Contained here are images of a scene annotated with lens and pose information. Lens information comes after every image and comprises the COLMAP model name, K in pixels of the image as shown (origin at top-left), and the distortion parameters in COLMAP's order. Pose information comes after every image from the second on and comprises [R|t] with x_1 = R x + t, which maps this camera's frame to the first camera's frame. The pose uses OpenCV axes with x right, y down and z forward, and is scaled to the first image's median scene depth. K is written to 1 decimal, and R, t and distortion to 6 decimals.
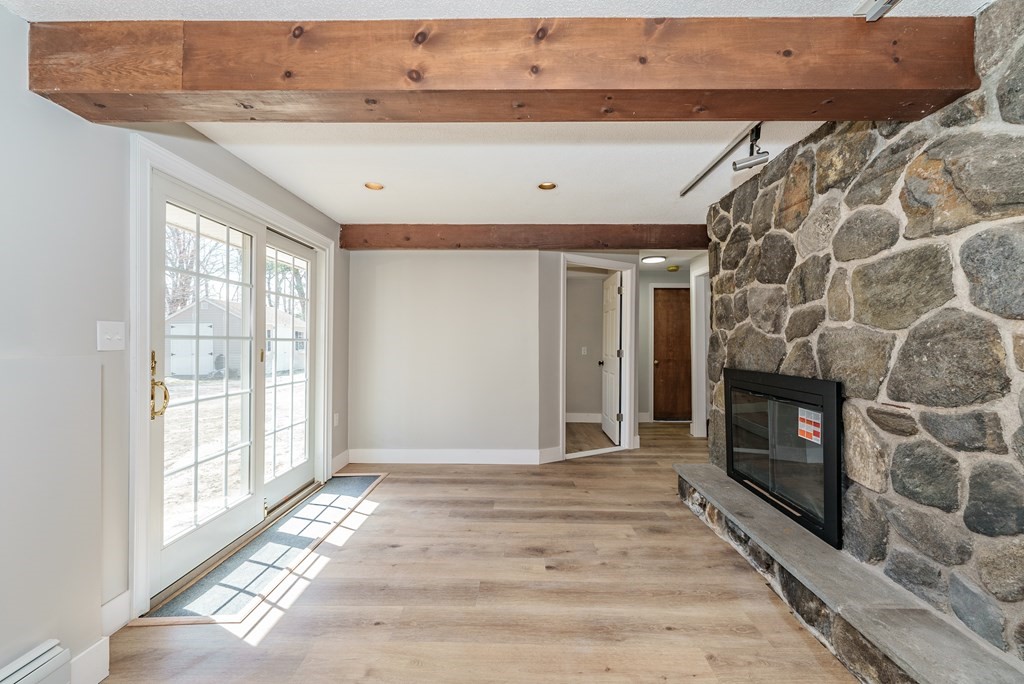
lens RADIAL K [[417.8, 0, 520.2], [0, 417.8, 341.9], [0, 0, 1]] dist [0.000834, -0.000594]
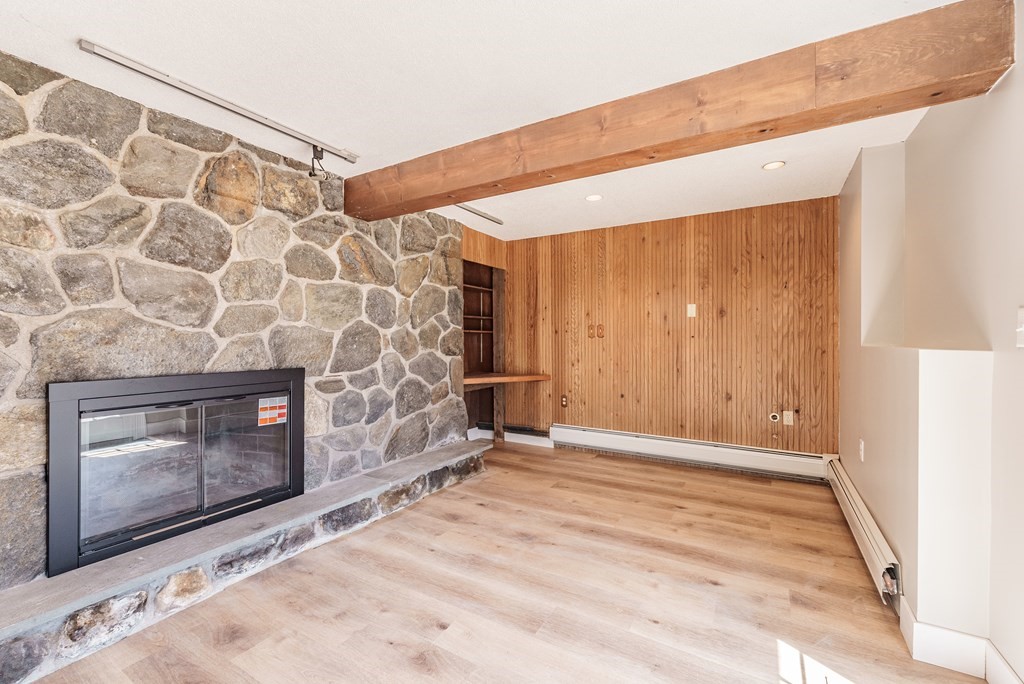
lens RADIAL K [[417.8, 0, 521.3], [0, 417.8, 337.4], [0, 0, 1]] dist [0.000834, -0.000594]
pose [[-0.866988, 0.001560, 0.498327, -0.501650], [0.001746, 0.999998, -0.000094, 0.001992], [-0.498326, 0.000788, -0.866989, 1.808187]]
